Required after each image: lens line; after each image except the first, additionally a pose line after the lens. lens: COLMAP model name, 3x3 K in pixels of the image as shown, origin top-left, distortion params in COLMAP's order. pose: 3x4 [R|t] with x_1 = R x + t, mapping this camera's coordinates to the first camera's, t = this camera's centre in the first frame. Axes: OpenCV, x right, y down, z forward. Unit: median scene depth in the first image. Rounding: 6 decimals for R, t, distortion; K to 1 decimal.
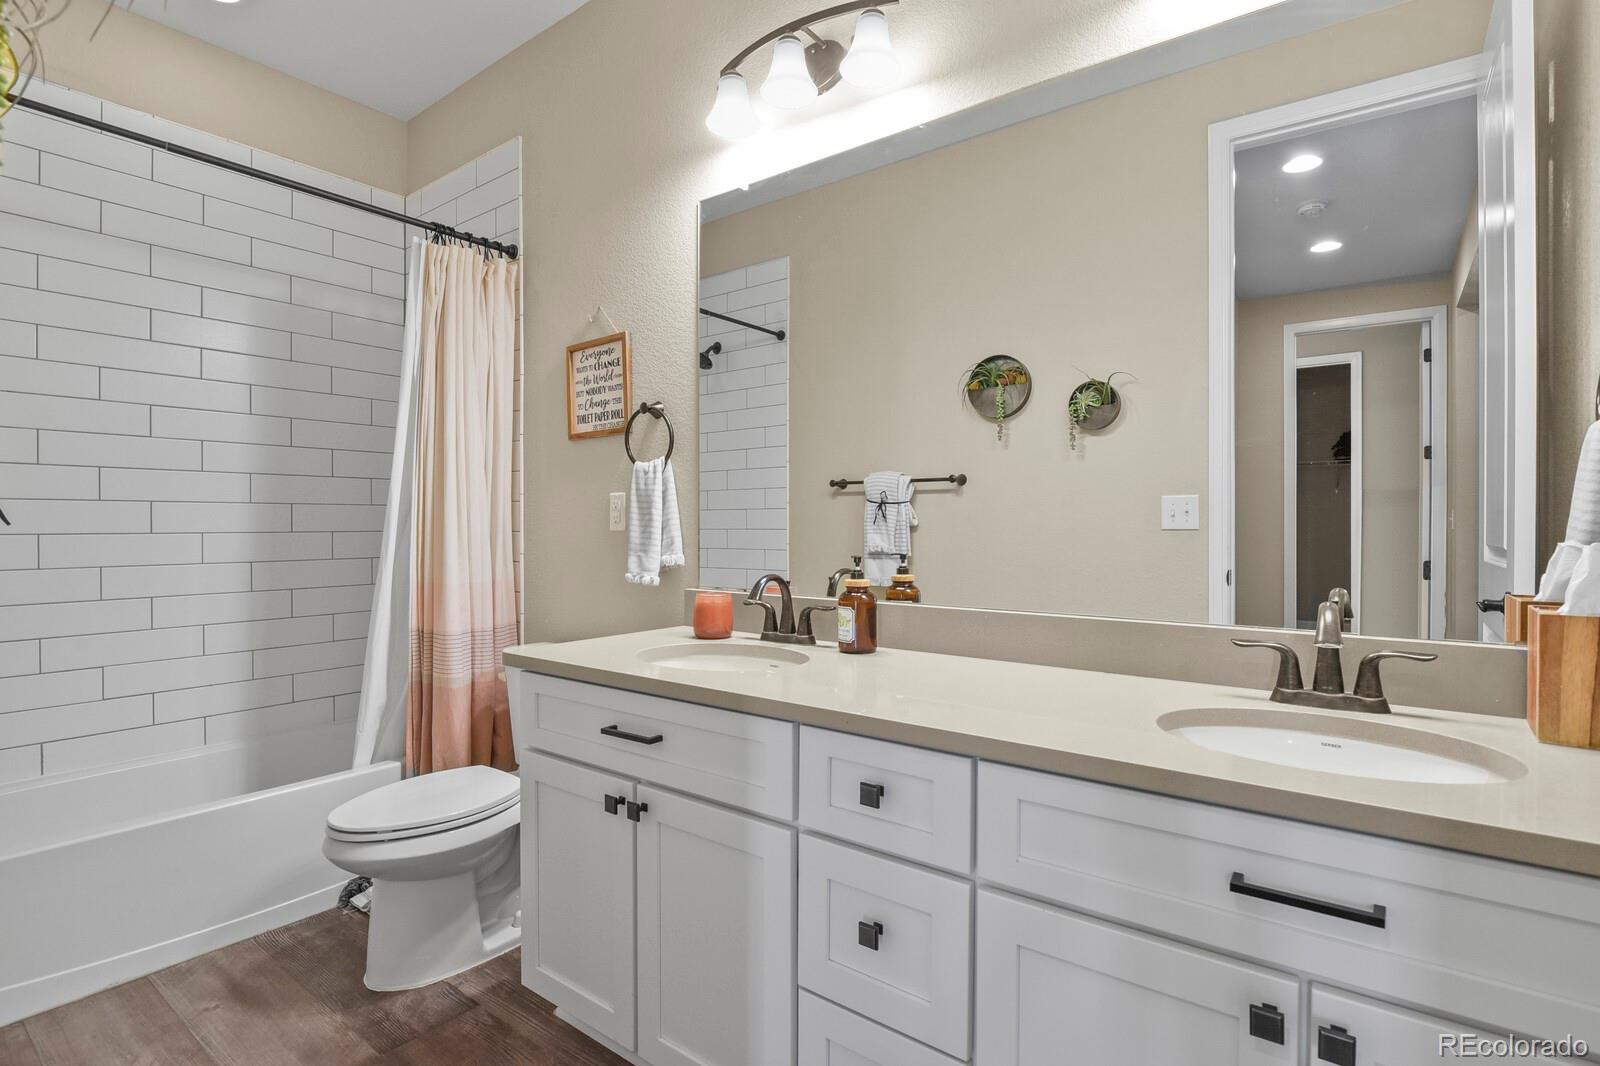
lens RADIAL K [[774.7, 0, 796.5], [0, 774.7, 529.9], [0, 0, 1]] dist [-0.005186, -0.004497]
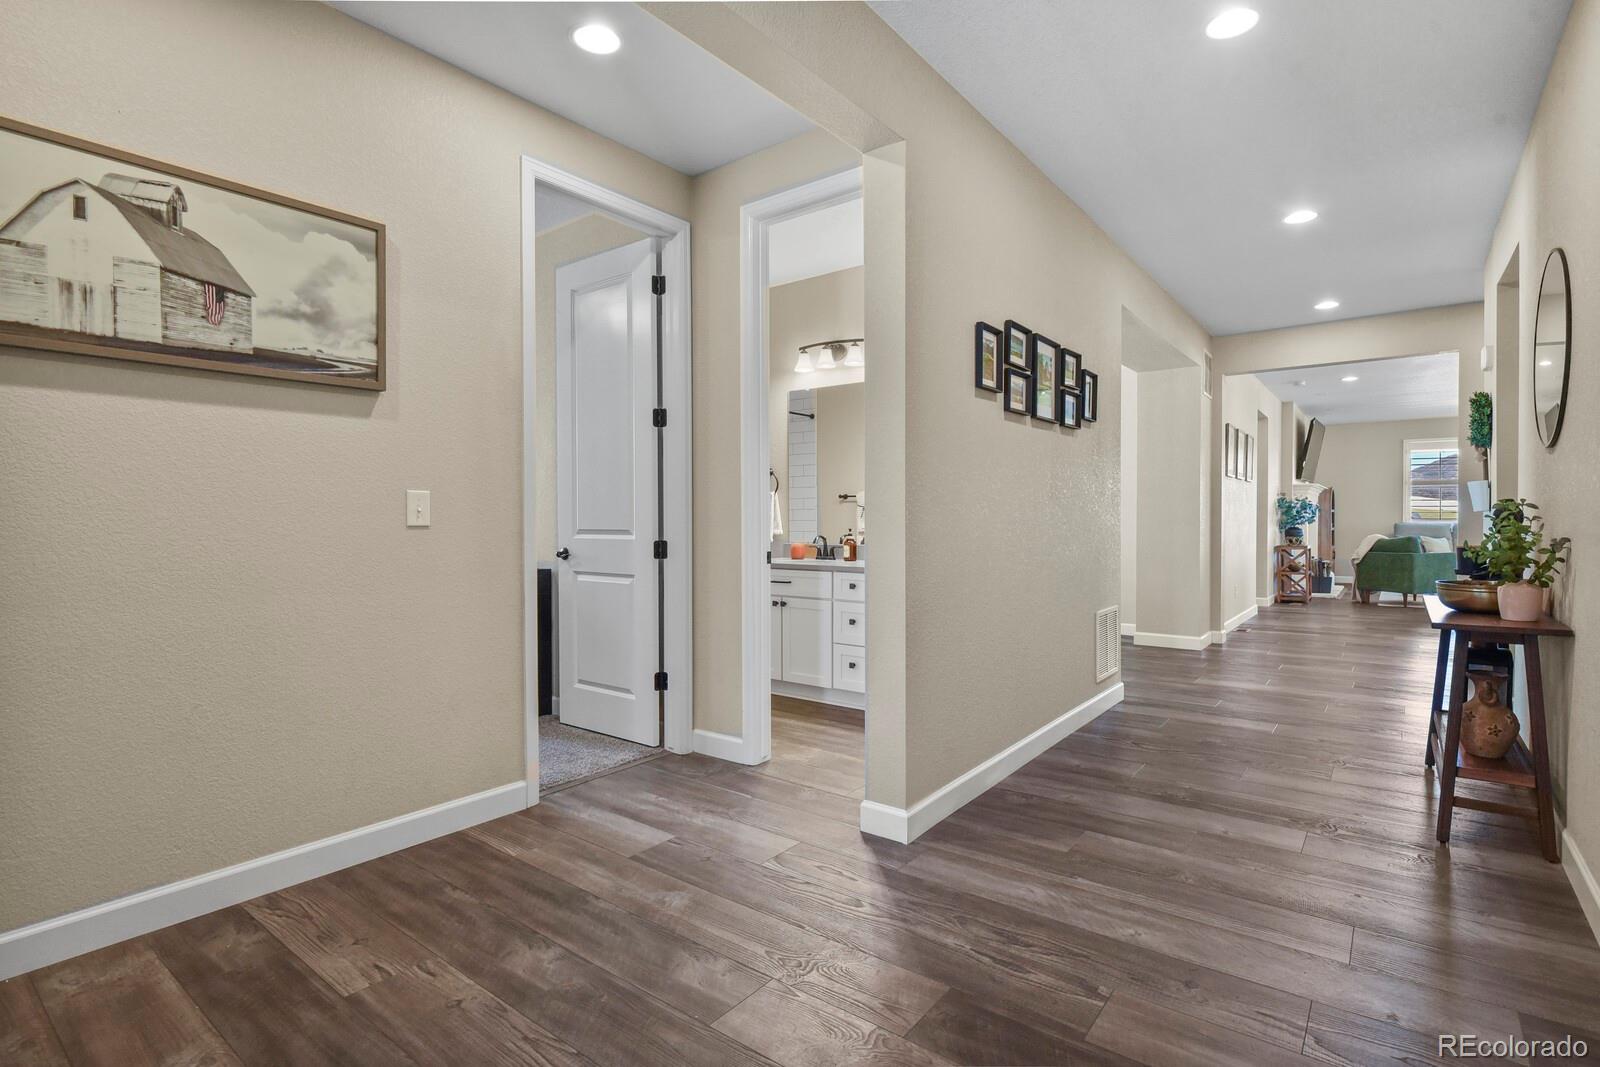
lens RADIAL K [[774.7, 0, 800.7], [0, 774.7, 524.5], [0, 0, 1]] dist [-0.005186, -0.004497]
pose [[0.999988, -0.004774, -0.000831, -0.097660], [0.004775, 0.999987, 0.001553, 0.012668], [0.000824, -0.001557, 0.999998, -1.787230]]
